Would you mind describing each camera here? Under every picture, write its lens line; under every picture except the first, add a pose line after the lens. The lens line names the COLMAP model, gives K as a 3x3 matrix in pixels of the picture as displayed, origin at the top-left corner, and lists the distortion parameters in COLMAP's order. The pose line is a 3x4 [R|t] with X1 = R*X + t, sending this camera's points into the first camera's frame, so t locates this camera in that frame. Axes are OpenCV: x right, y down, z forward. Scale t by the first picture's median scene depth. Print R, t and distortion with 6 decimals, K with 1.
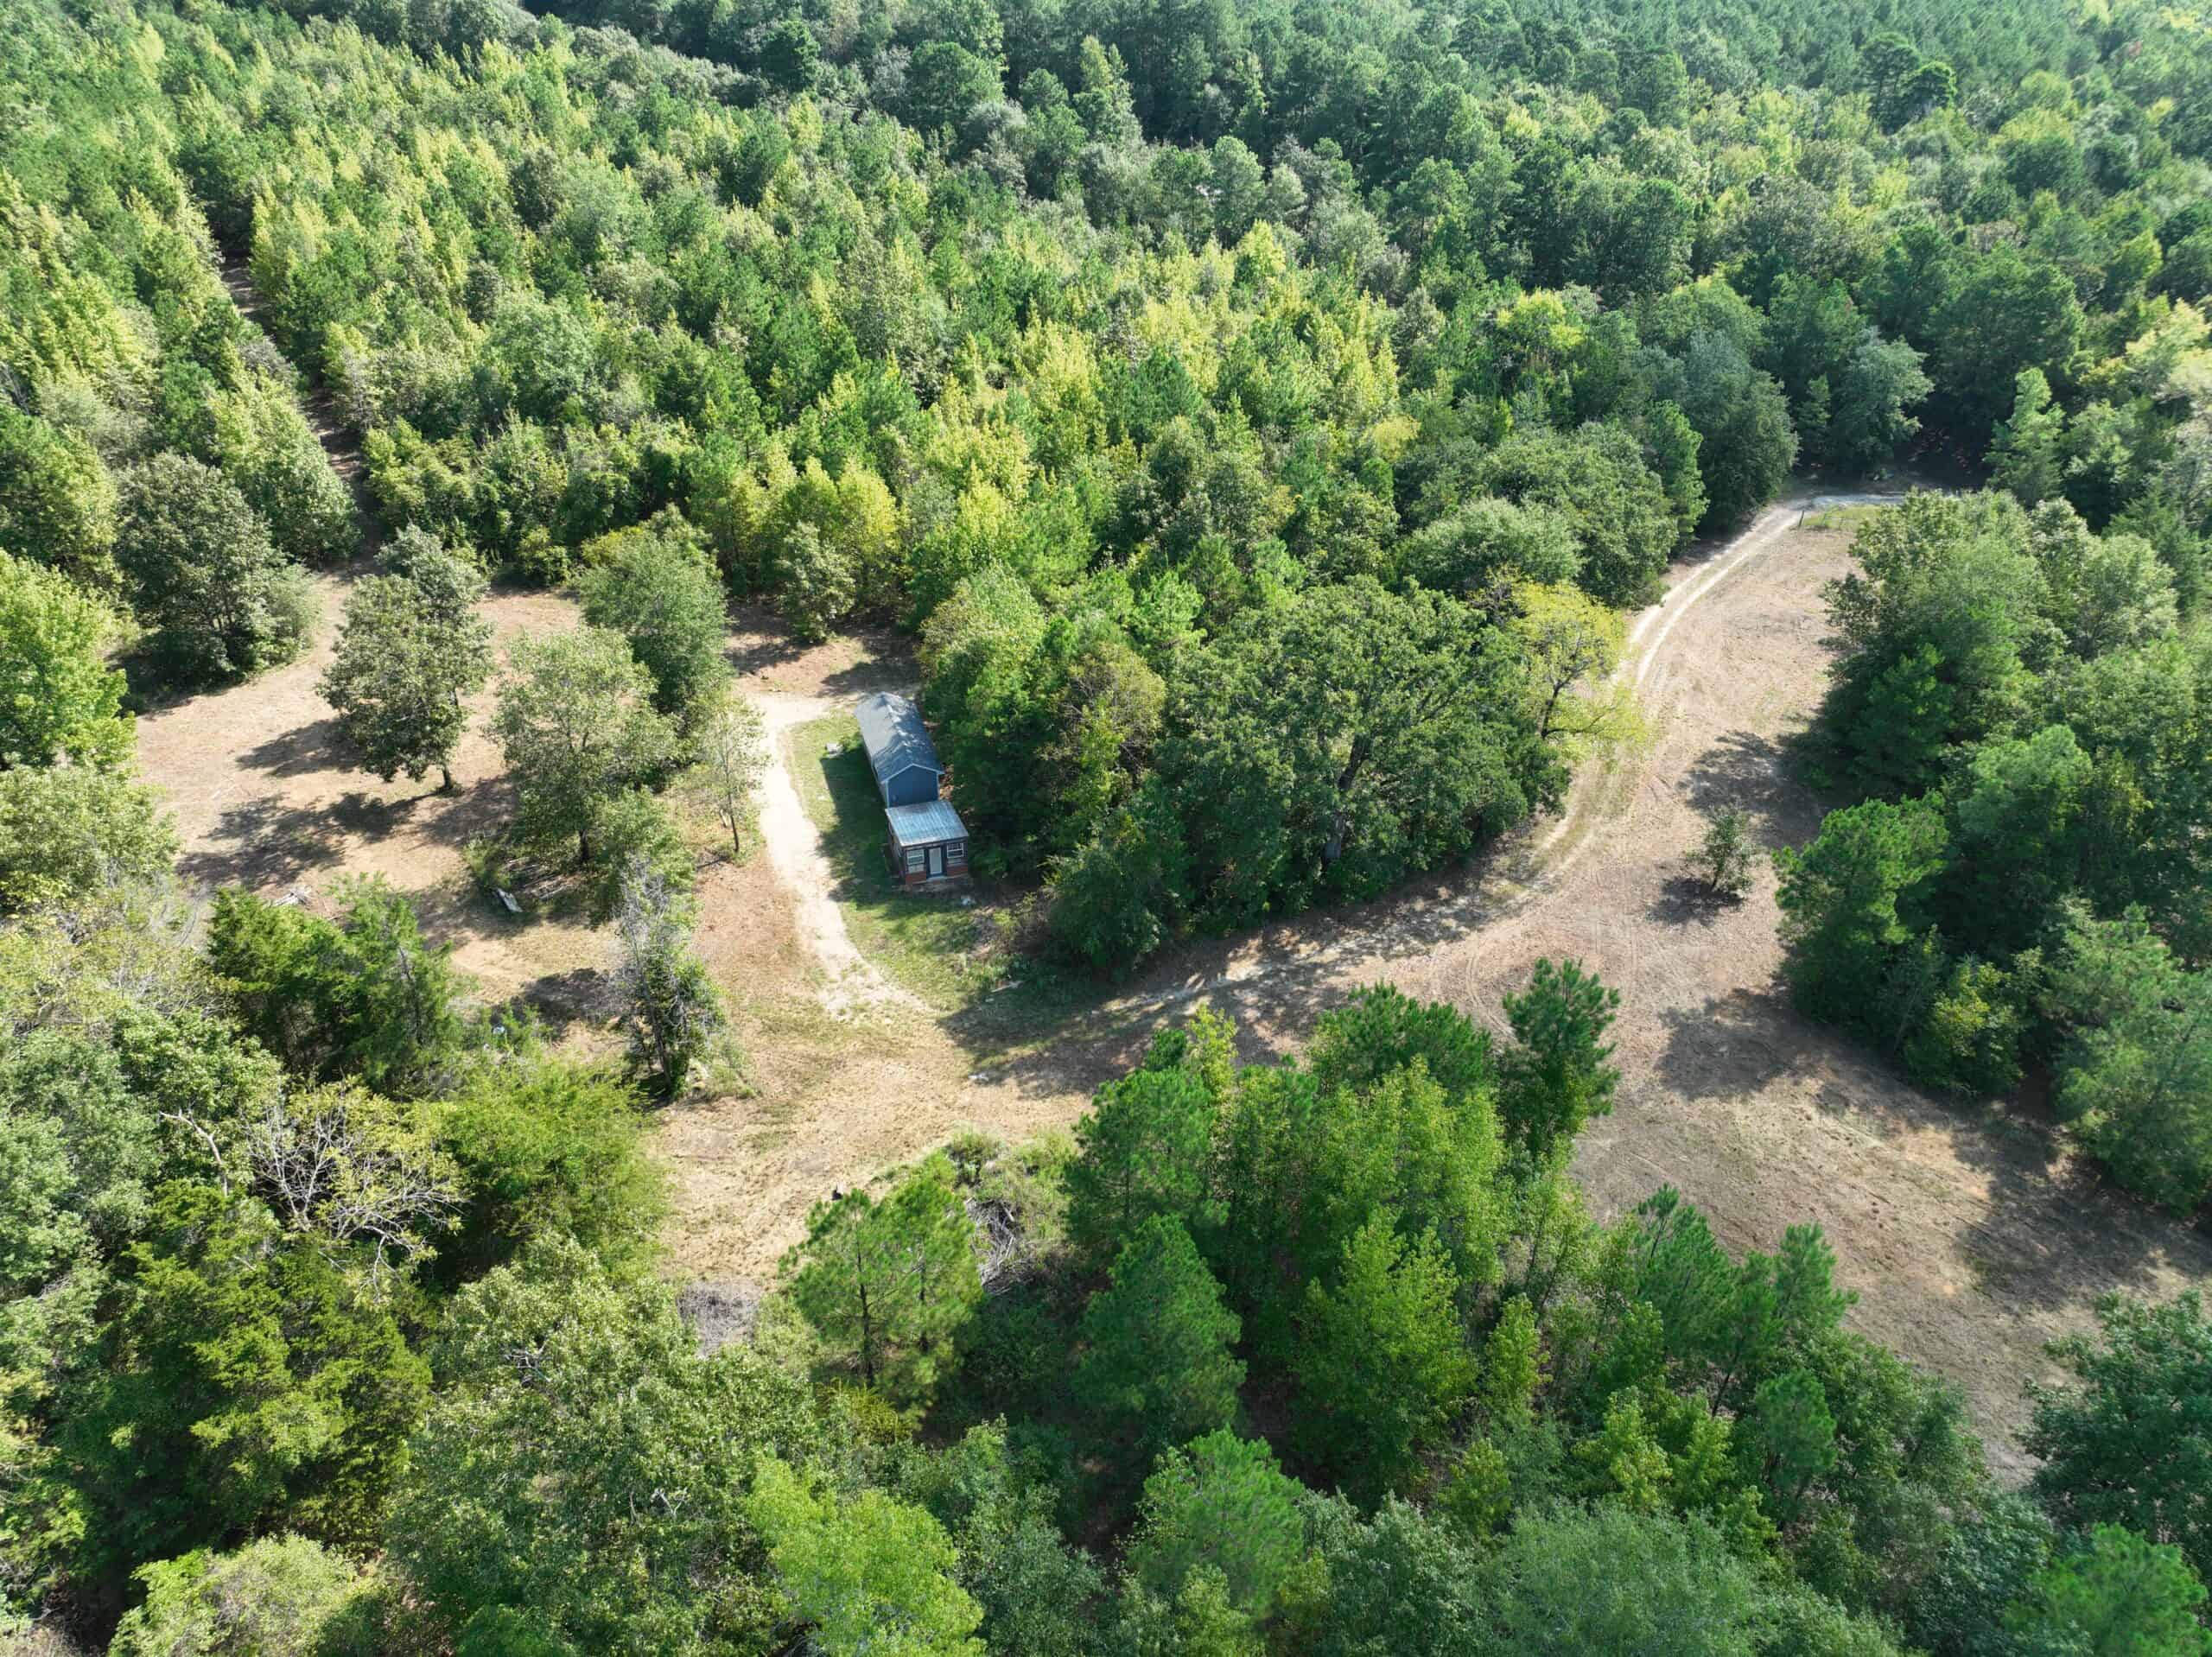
lens RADIAL K [[1550.9, 0, 1155.3], [0, 1550.9, 830.5], [0, 0, 1]] dist [-0.005850, 0.032994]
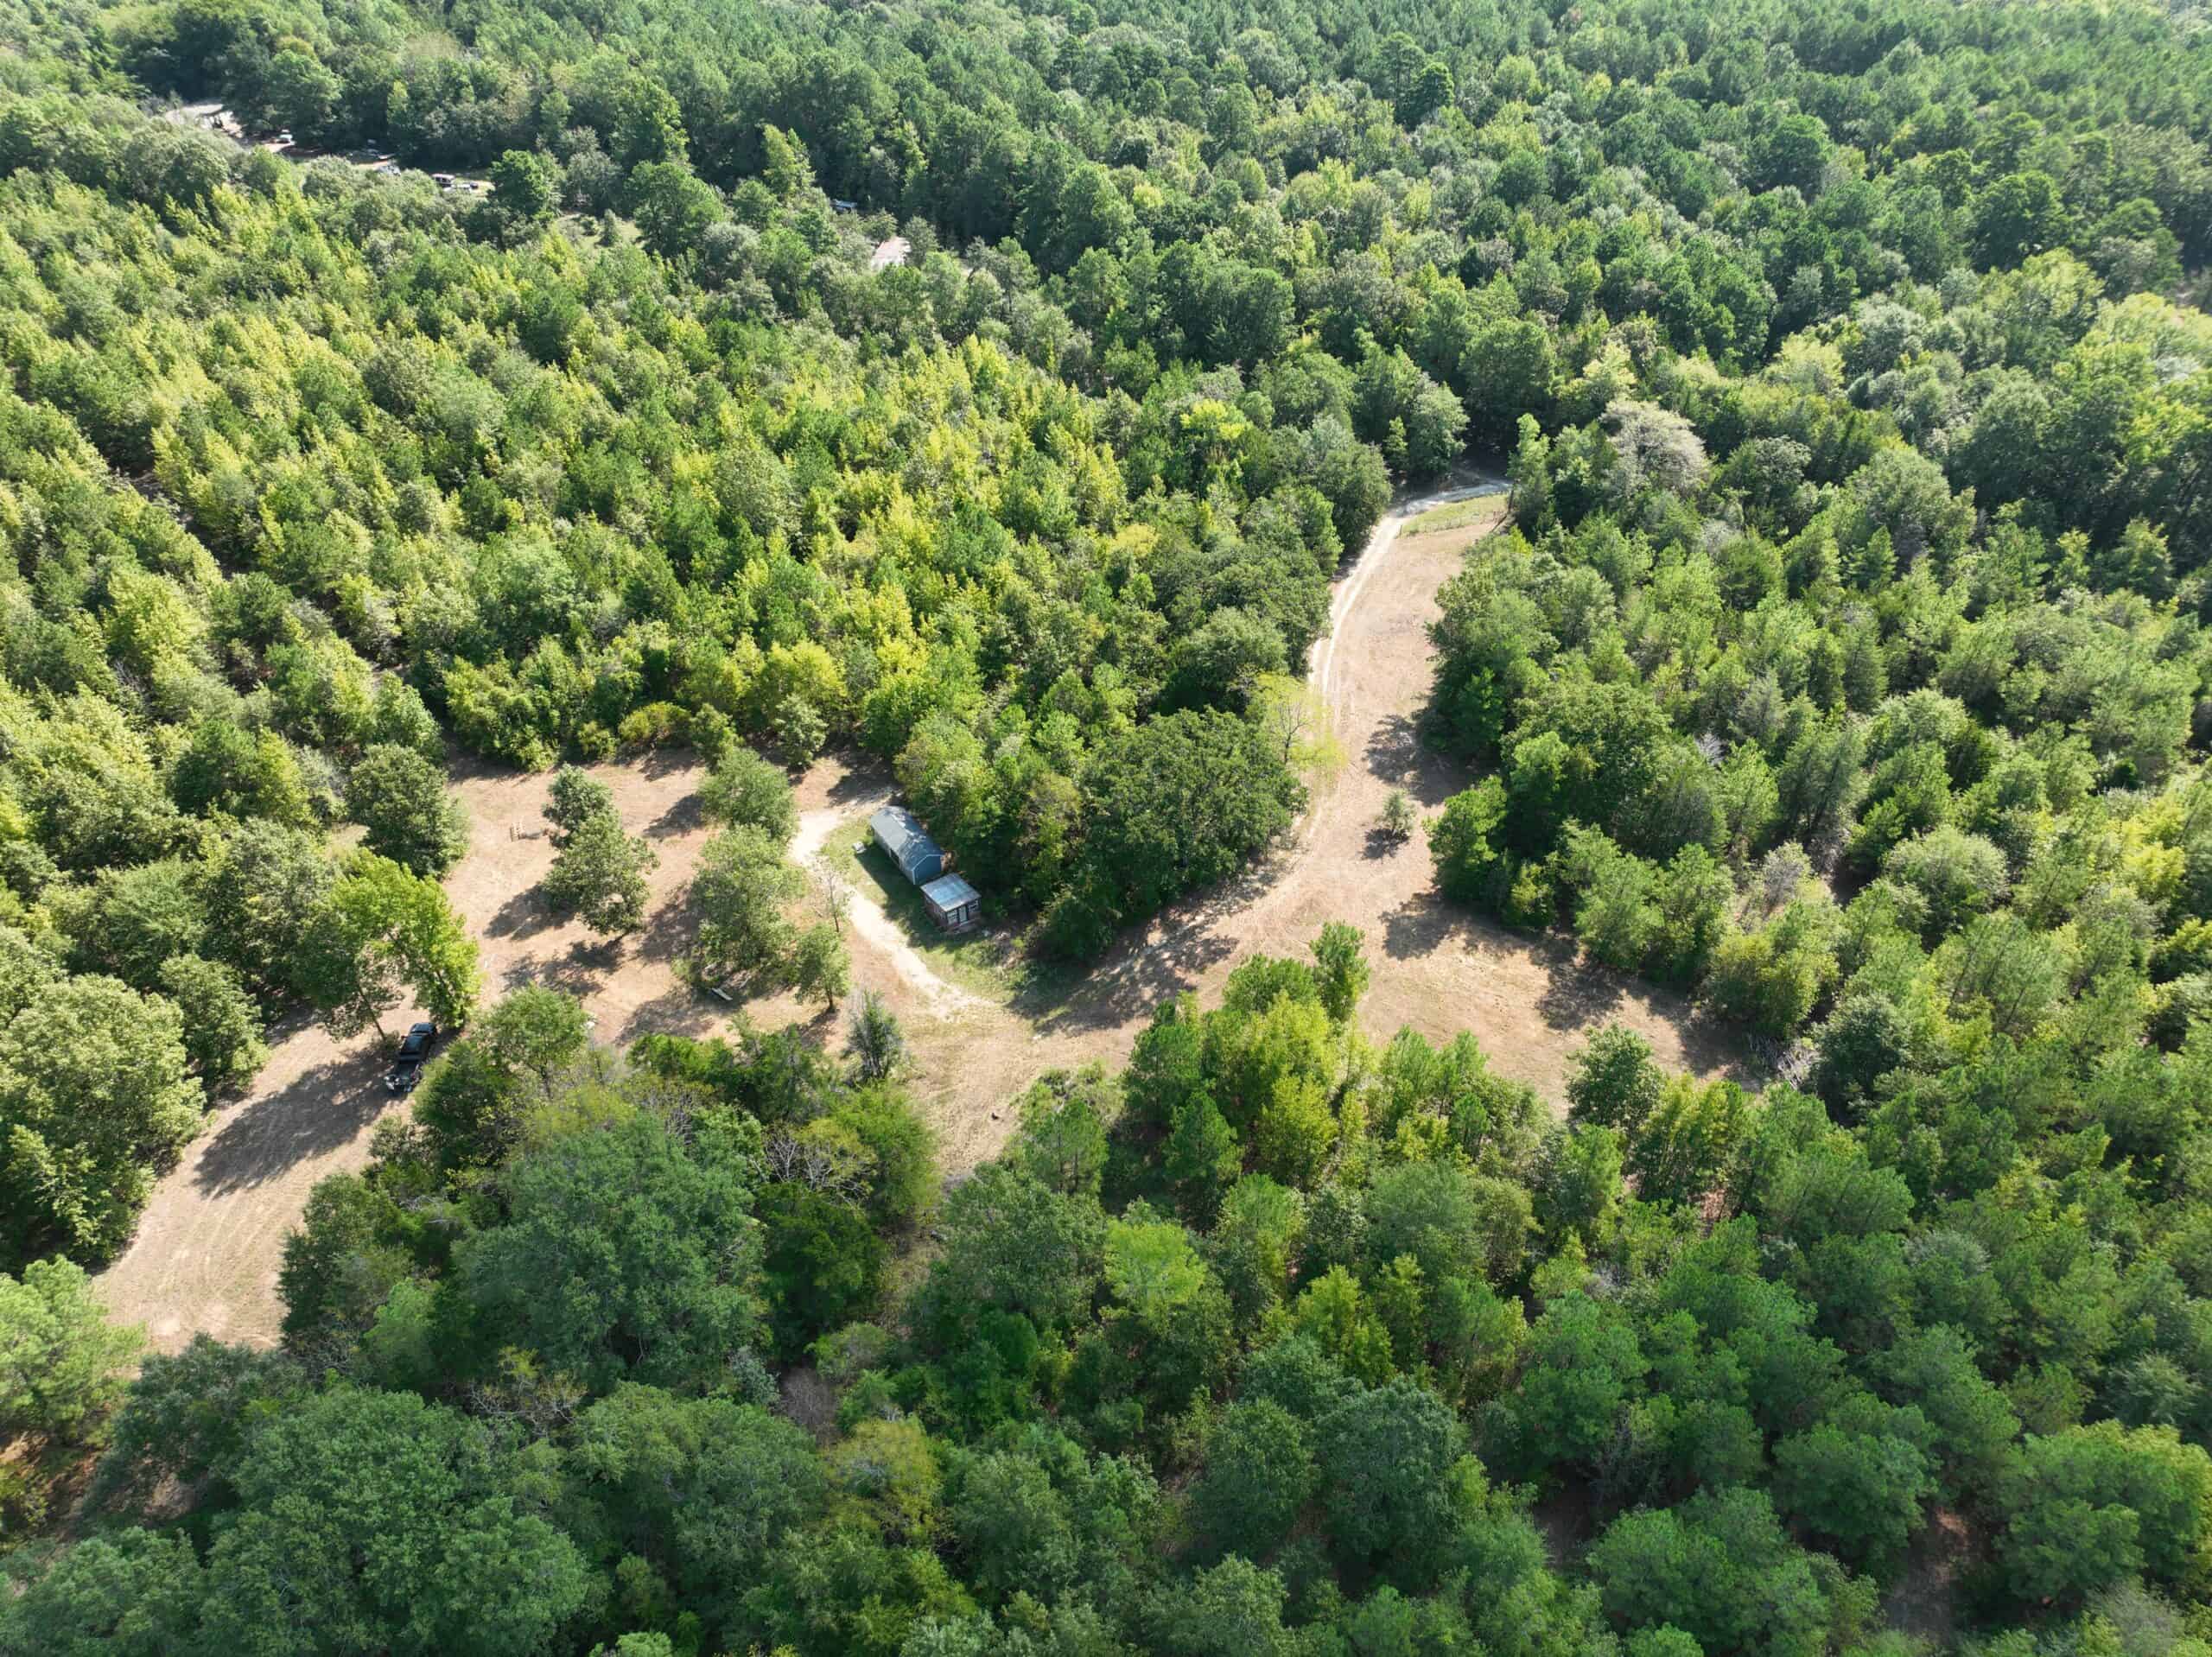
lens RADIAL K [[1560.8, 0, 1106.0], [0, 1560.8, 828.5], [0, 0, 1]] dist [0.054709, -0.118095]
pose [[0.964795, -0.208227, 0.160664, -0.216021], [0.185581, 0.971851, 0.145139, -0.253577], [-0.186364, -0.110213, 0.976280, -0.607669]]
